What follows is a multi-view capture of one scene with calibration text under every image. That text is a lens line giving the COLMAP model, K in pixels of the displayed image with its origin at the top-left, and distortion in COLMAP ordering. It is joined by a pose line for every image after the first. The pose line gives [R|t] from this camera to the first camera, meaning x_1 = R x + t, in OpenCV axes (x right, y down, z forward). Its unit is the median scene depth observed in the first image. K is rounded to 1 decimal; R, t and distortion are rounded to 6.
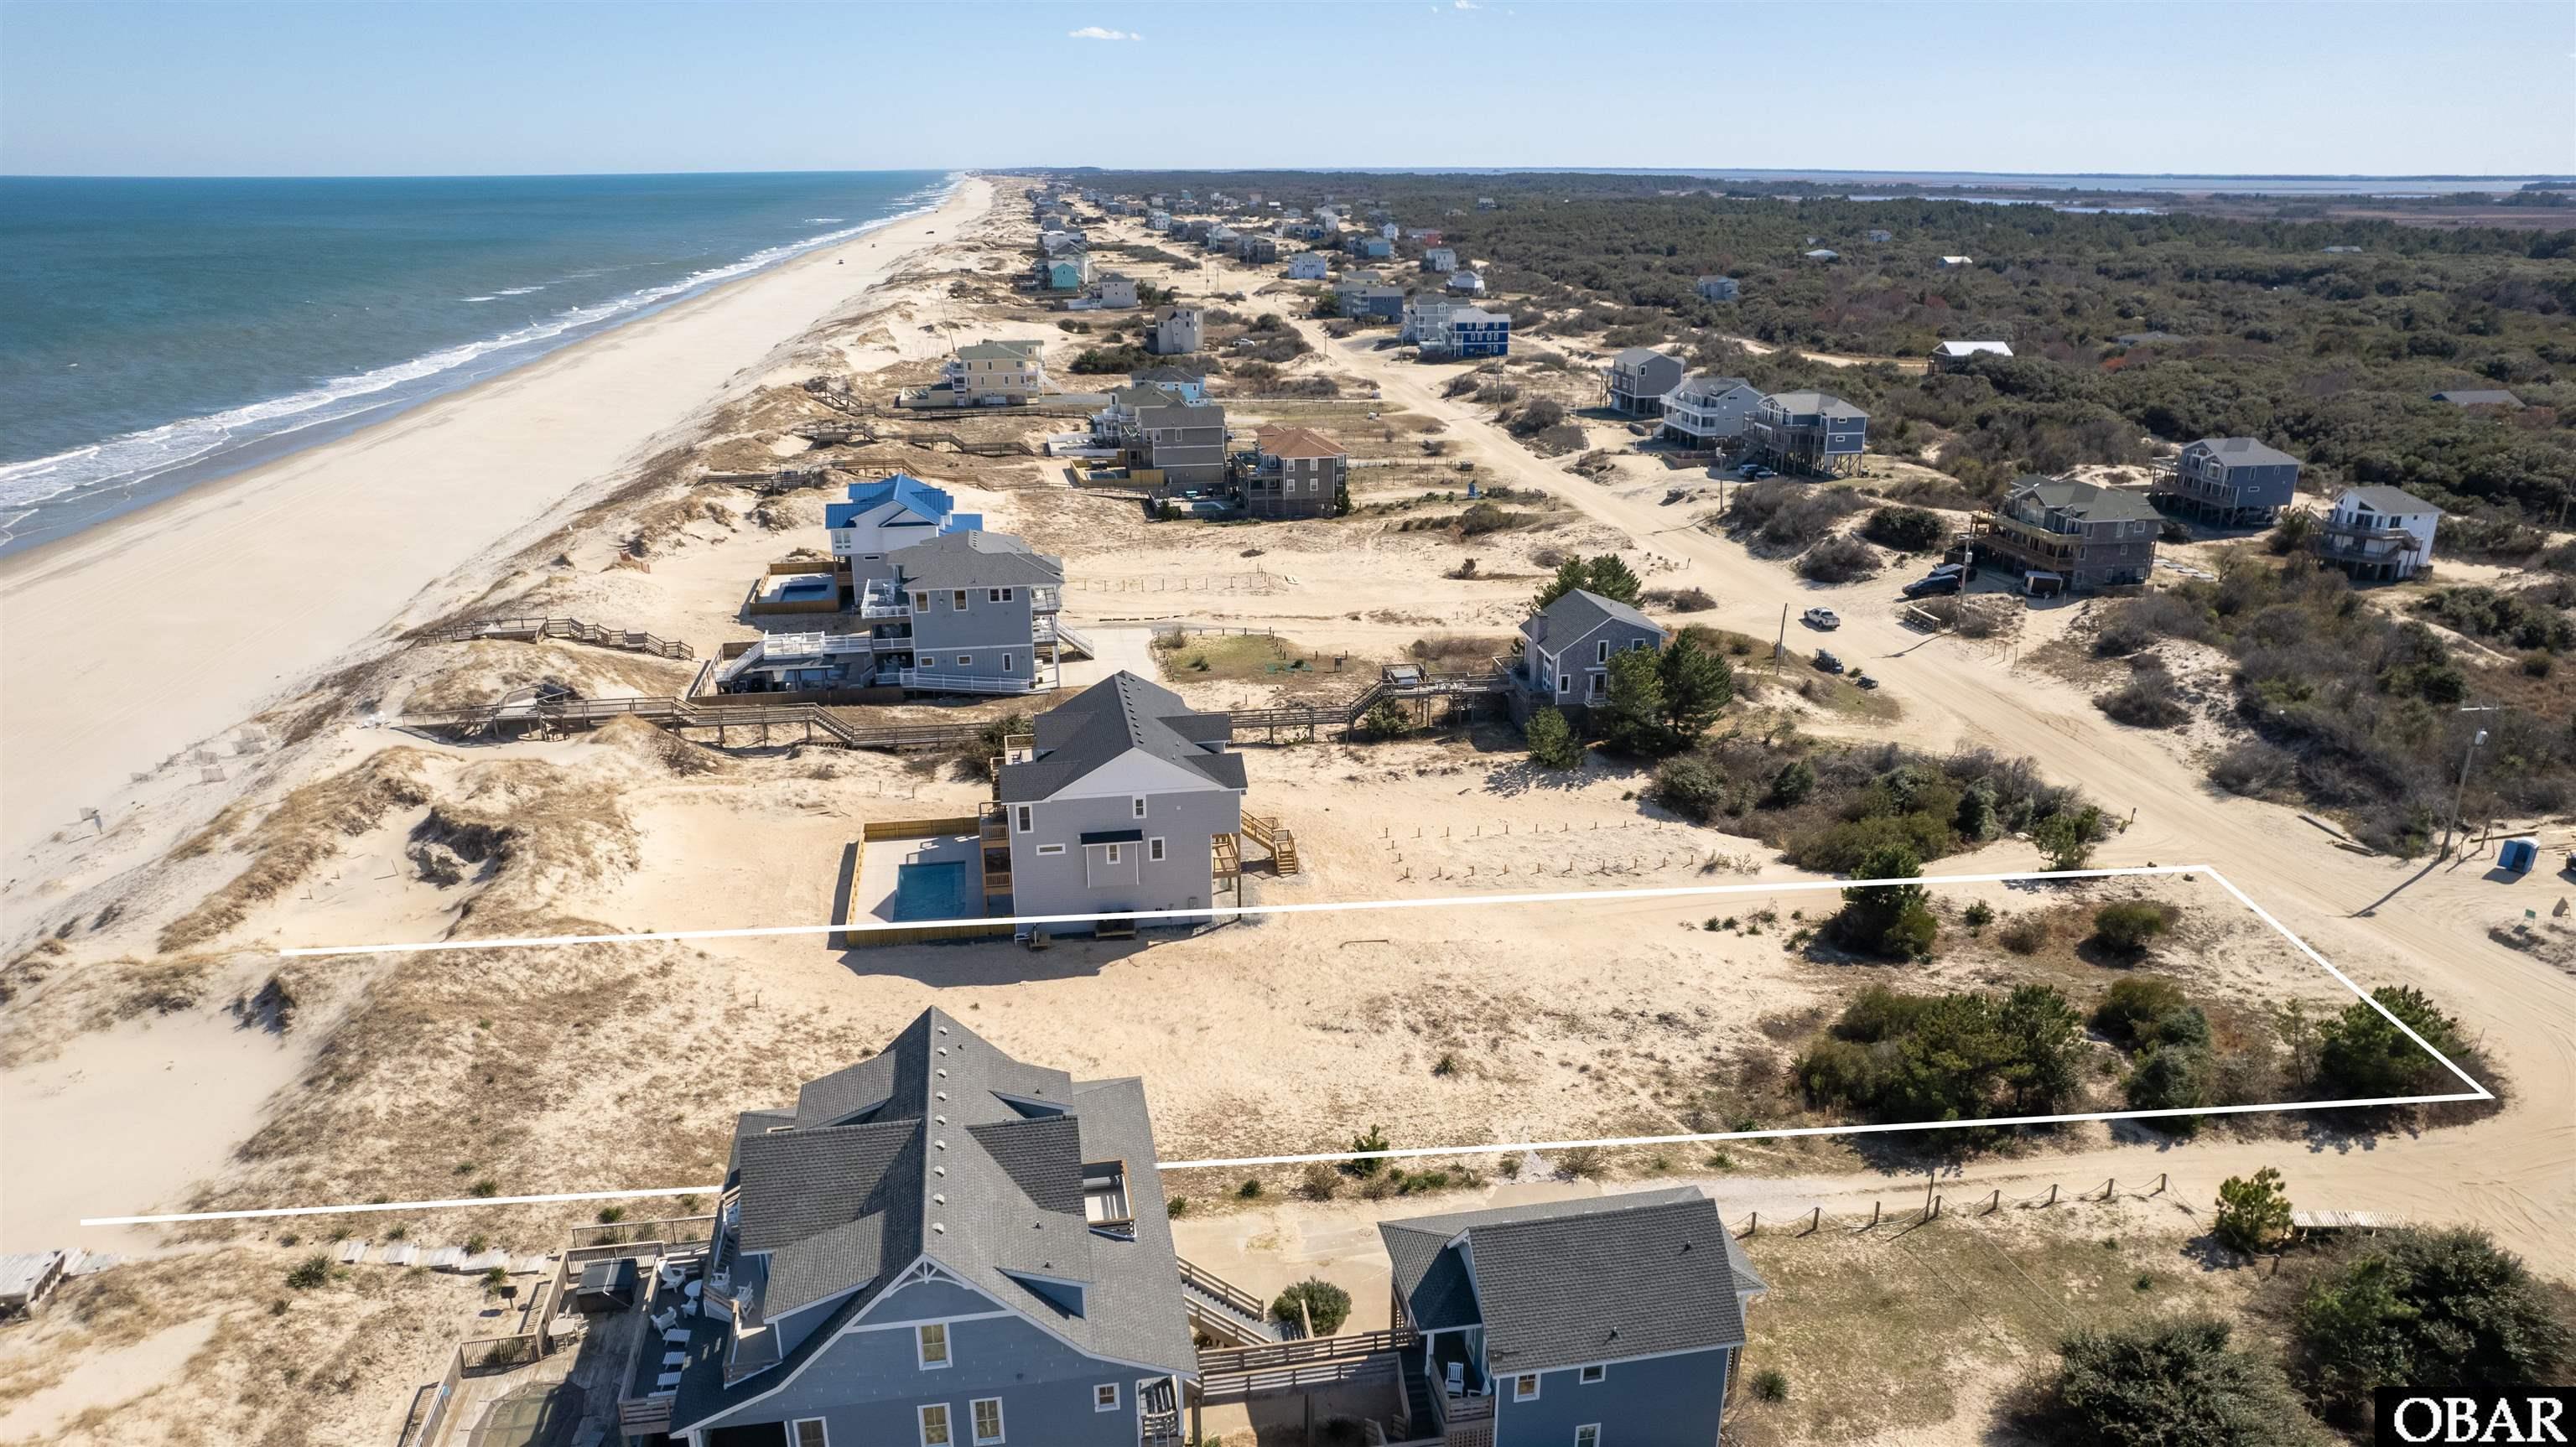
lens RADIAL K [[1648.4, 0, 1276.7], [0, 1648.4, 734.6], [0, 0, 1]] dist [-0.066080, 0.047816]
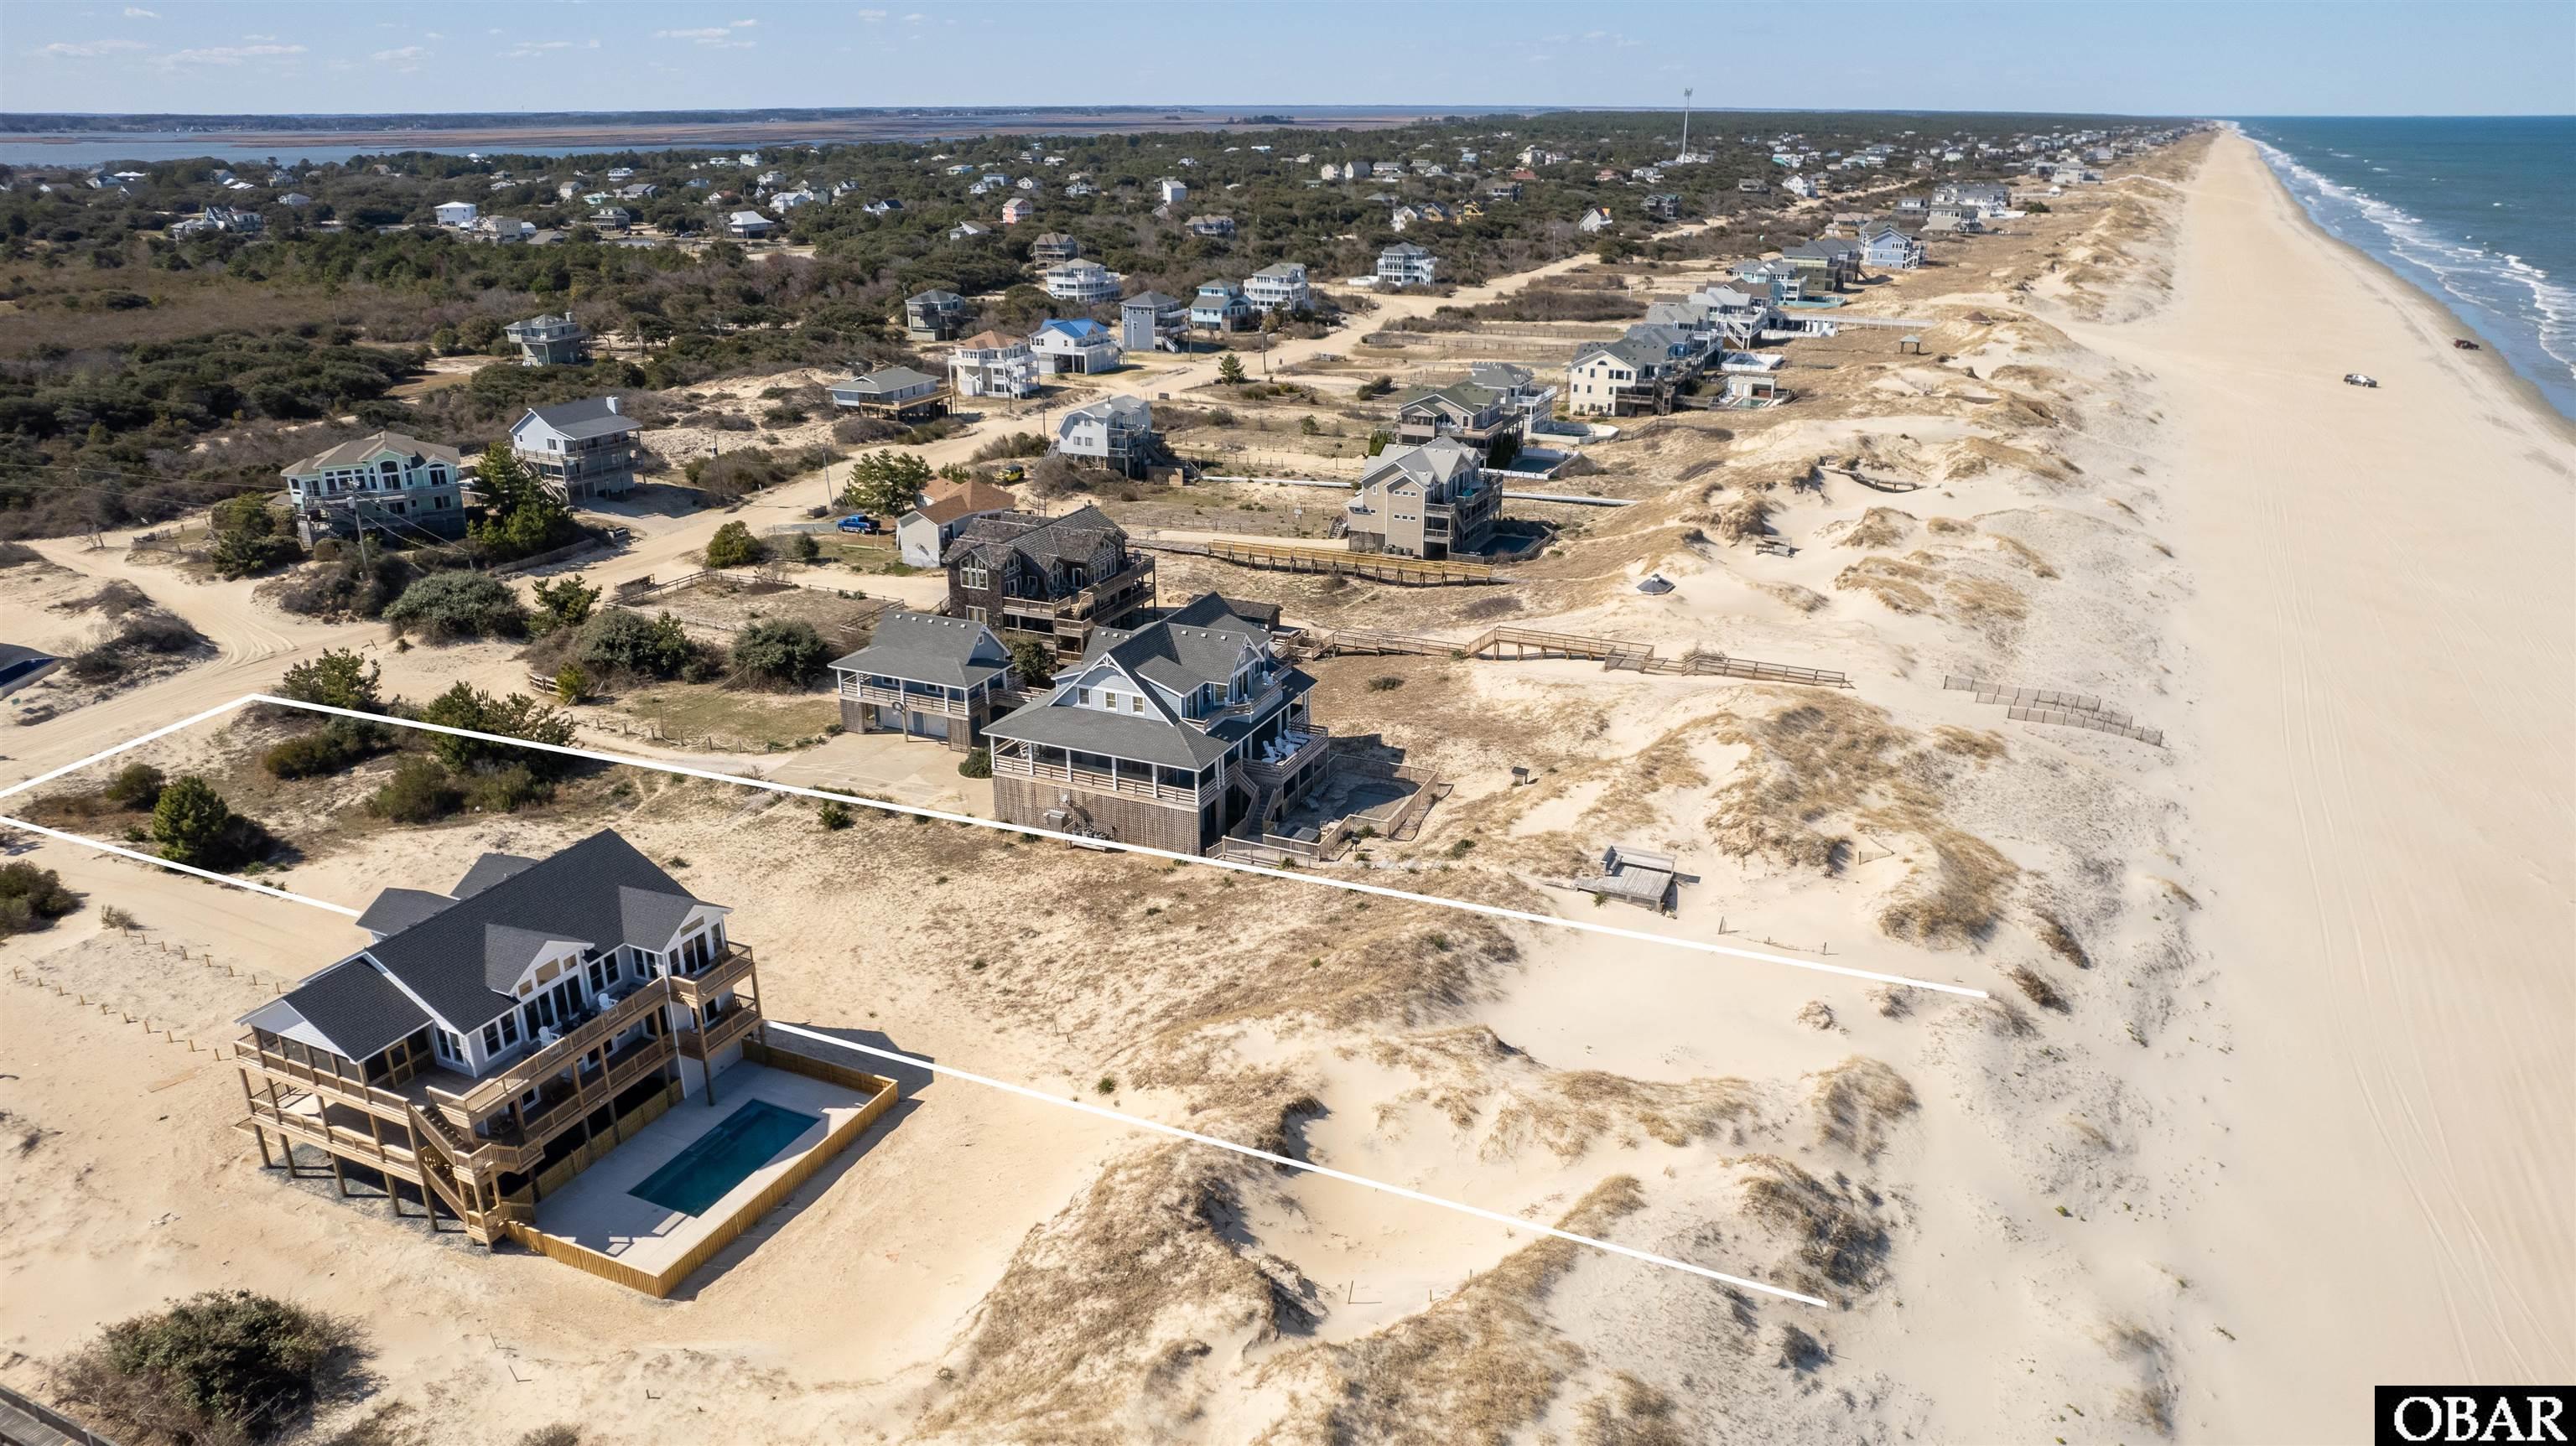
lens RADIAL K [[1667.0, 0, 1295.0], [0, 1667.0, 734.5], [0, 0, 1]] dist [-0.081008, 0.073191]
pose [[-0.827190, -0.201317, 0.524622, -0.669990], [0.185255, 0.783722, 0.592841, -0.387319], [-0.530507, 0.587581, -0.610992, 1.043839]]
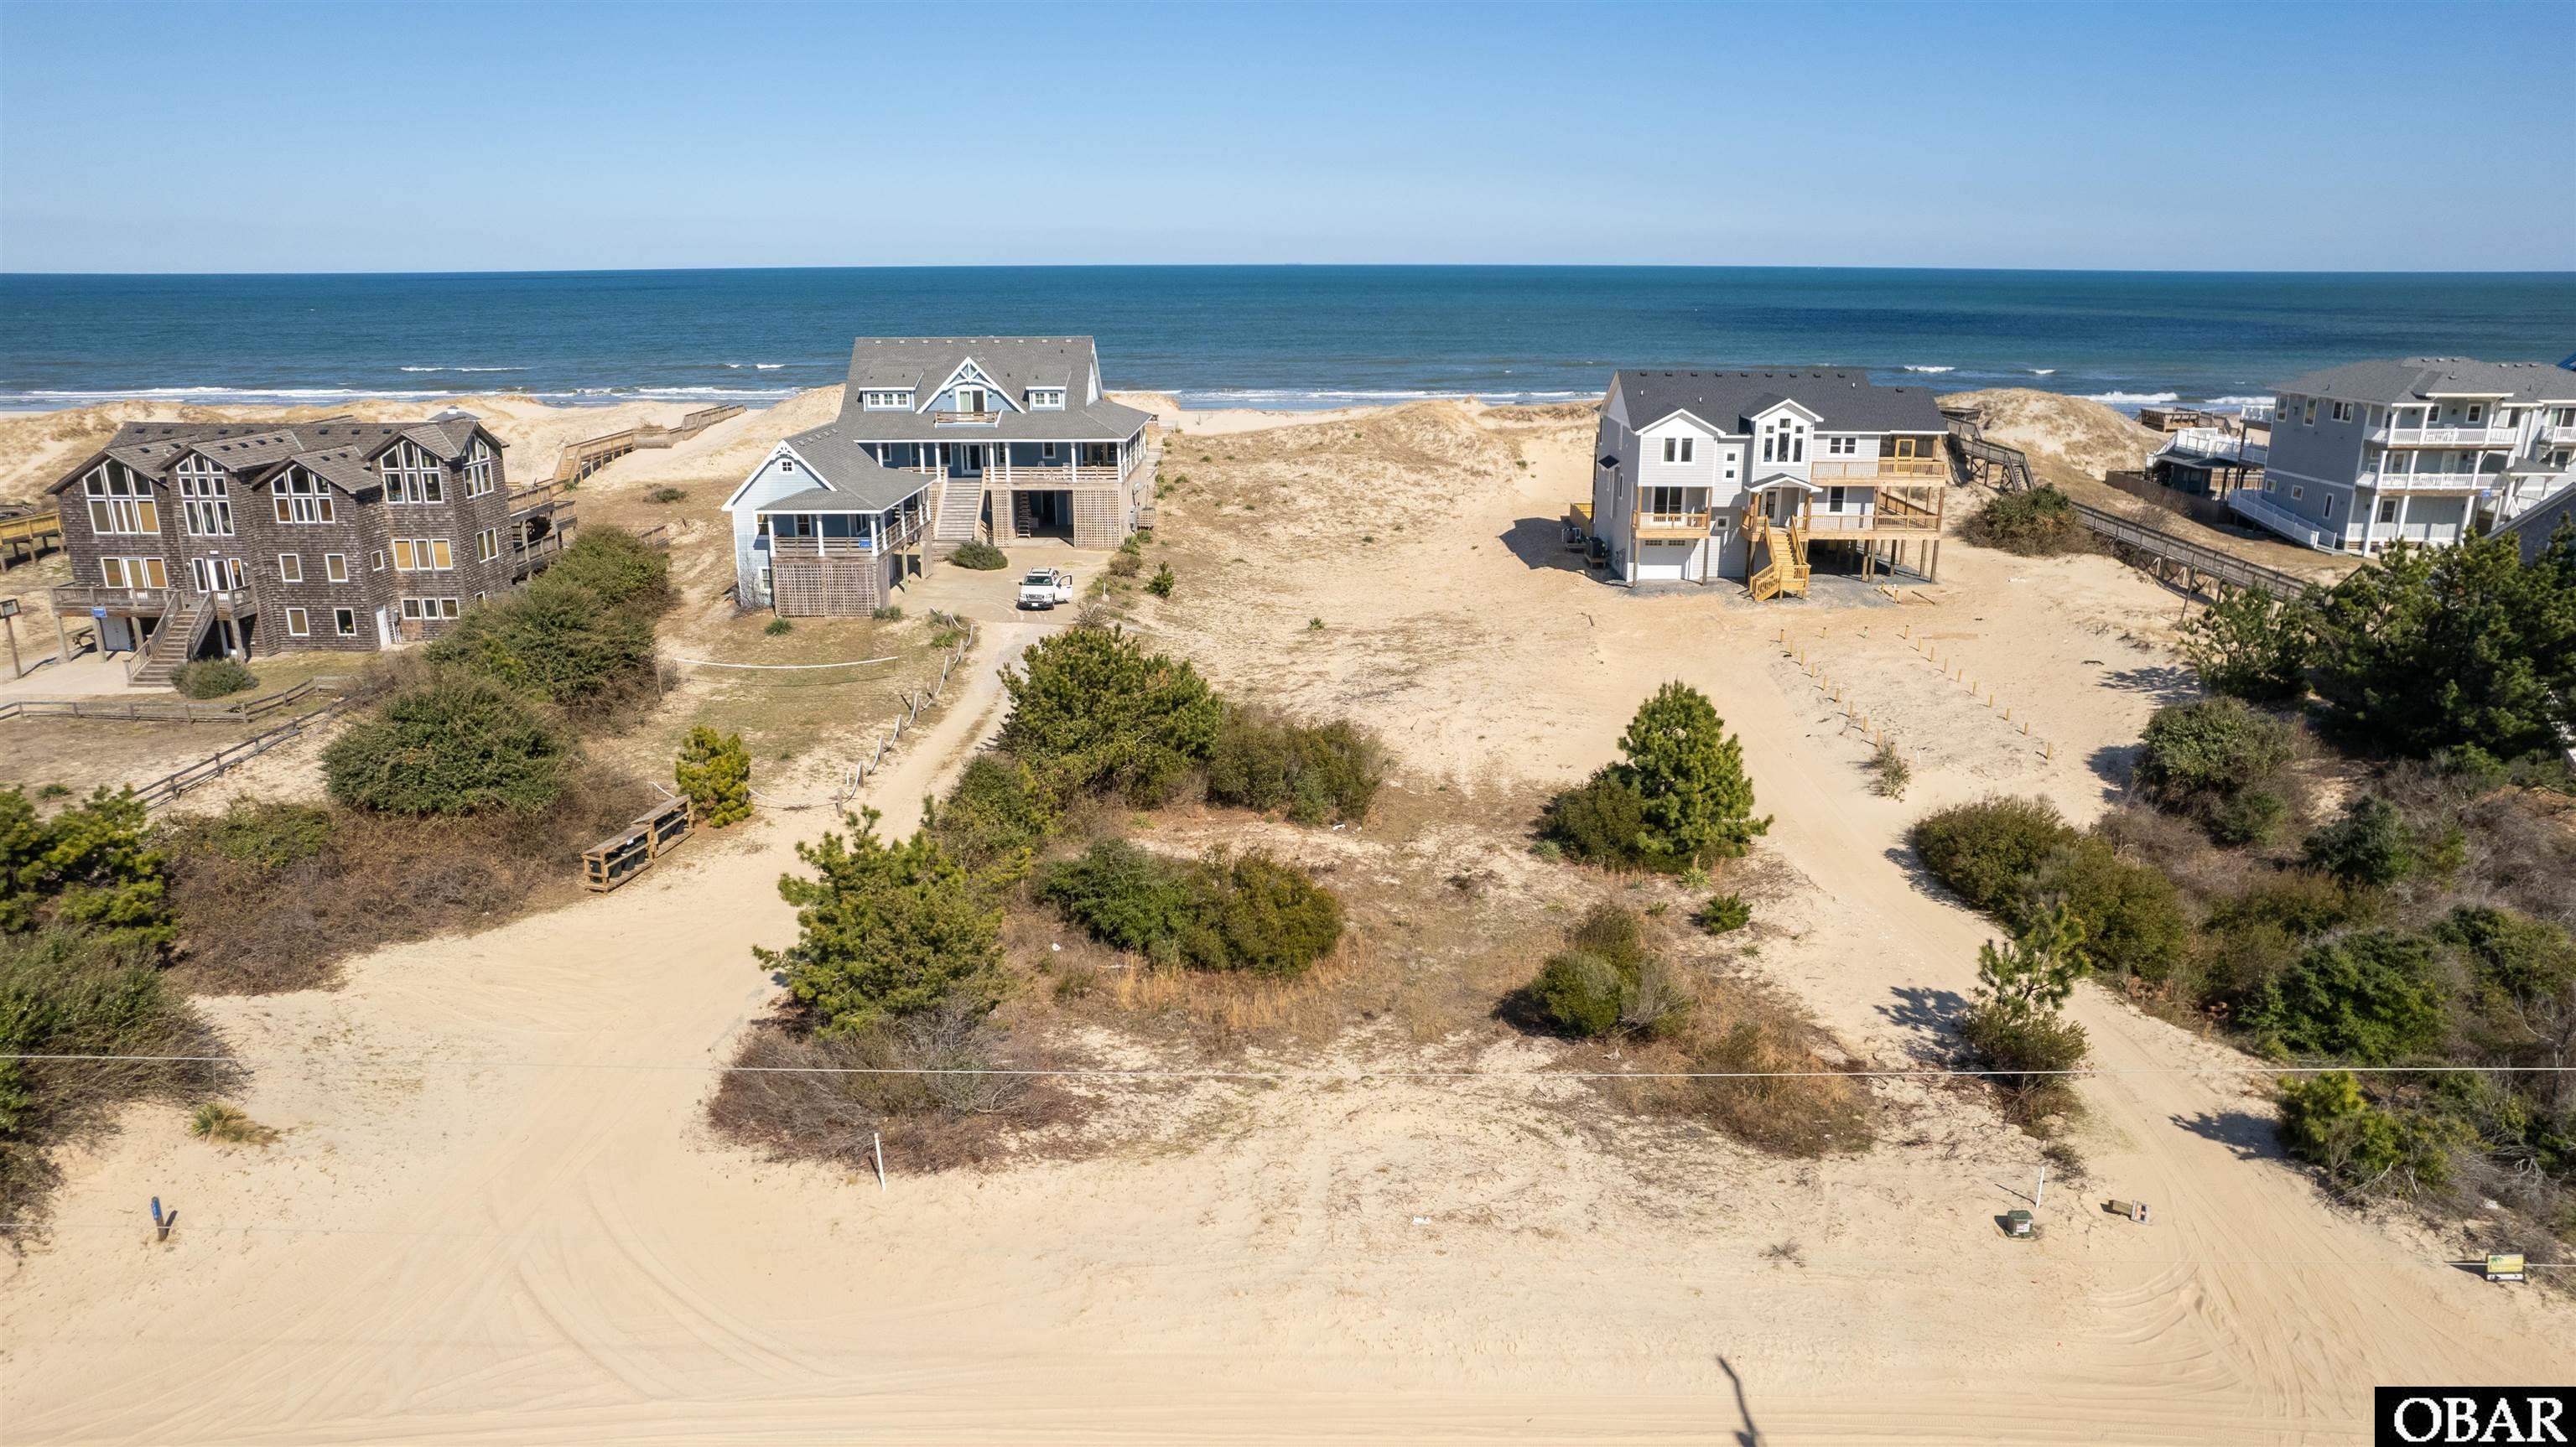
lens RADIAL K [[1648.4, 0, 1276.7], [0, 1648.4, 734.6], [0, 0, 1]] dist [-0.066080, 0.047816]
pose [[-0.195520, 0.272705, -0.942021, 0.760444], [-0.324631, 0.888411, 0.324563, -0.041084], [0.925412, 0.369268, -0.085174, 0.772739]]
